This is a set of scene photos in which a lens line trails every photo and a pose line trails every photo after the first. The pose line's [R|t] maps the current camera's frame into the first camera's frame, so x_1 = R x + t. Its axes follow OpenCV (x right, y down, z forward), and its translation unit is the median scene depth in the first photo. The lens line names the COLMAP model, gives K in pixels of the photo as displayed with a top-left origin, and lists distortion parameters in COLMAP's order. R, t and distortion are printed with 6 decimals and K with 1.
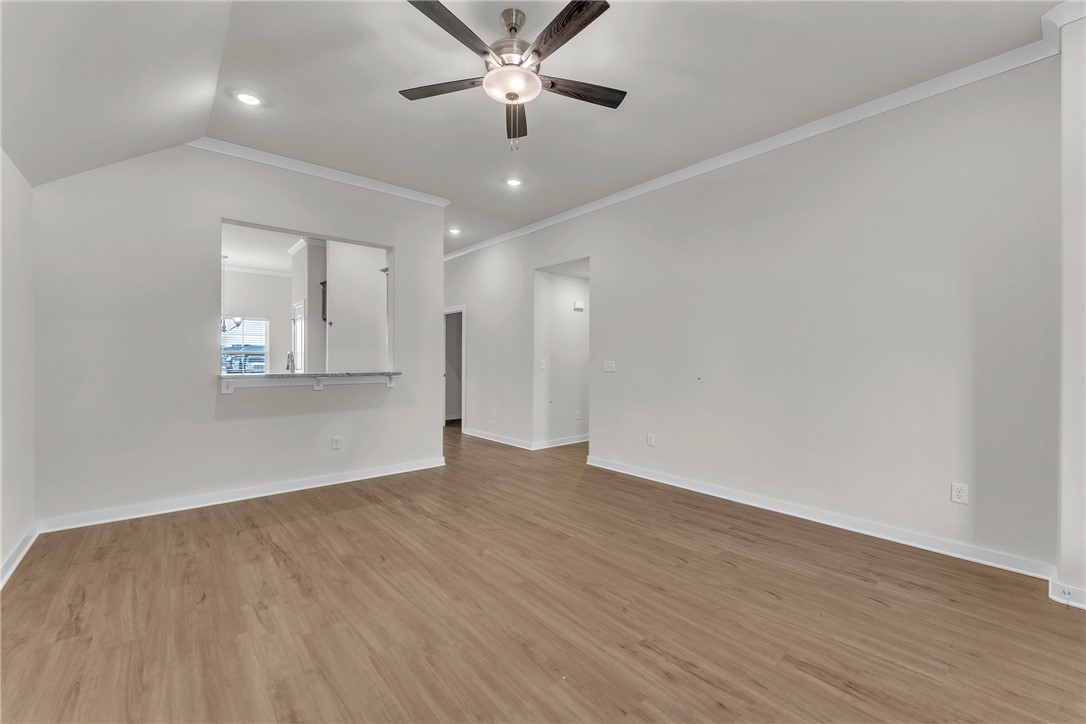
lens RADIAL K [[443.2, 0, 542.3], [0, 443.2, 361.5], [0, 0, 1]] dist [0.002984, -0.000882]
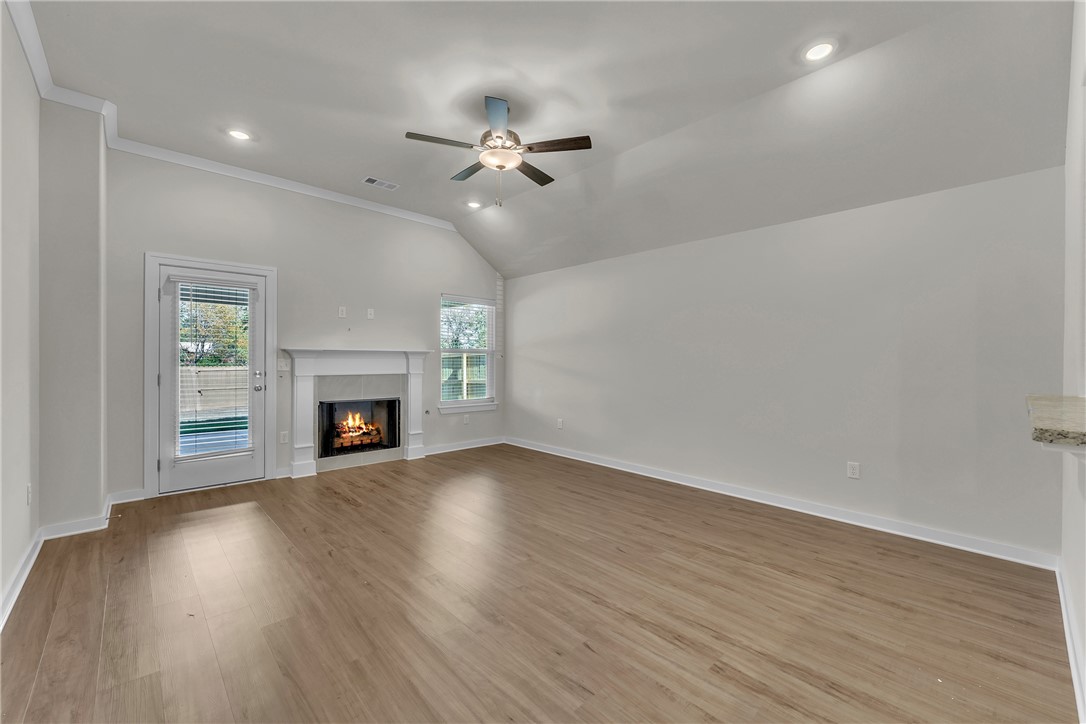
lens RADIAL K [[443.2, 0, 544.7], [0, 443.2, 360.2], [0, 0, 1]] dist [0.002984, -0.000882]
pose [[-0.999053, -0.011968, -0.041842, -0.124609], [-0.012299, 0.999895, 0.007662, -0.012110], [0.041746, 0.008170, -0.999095, 1.948400]]
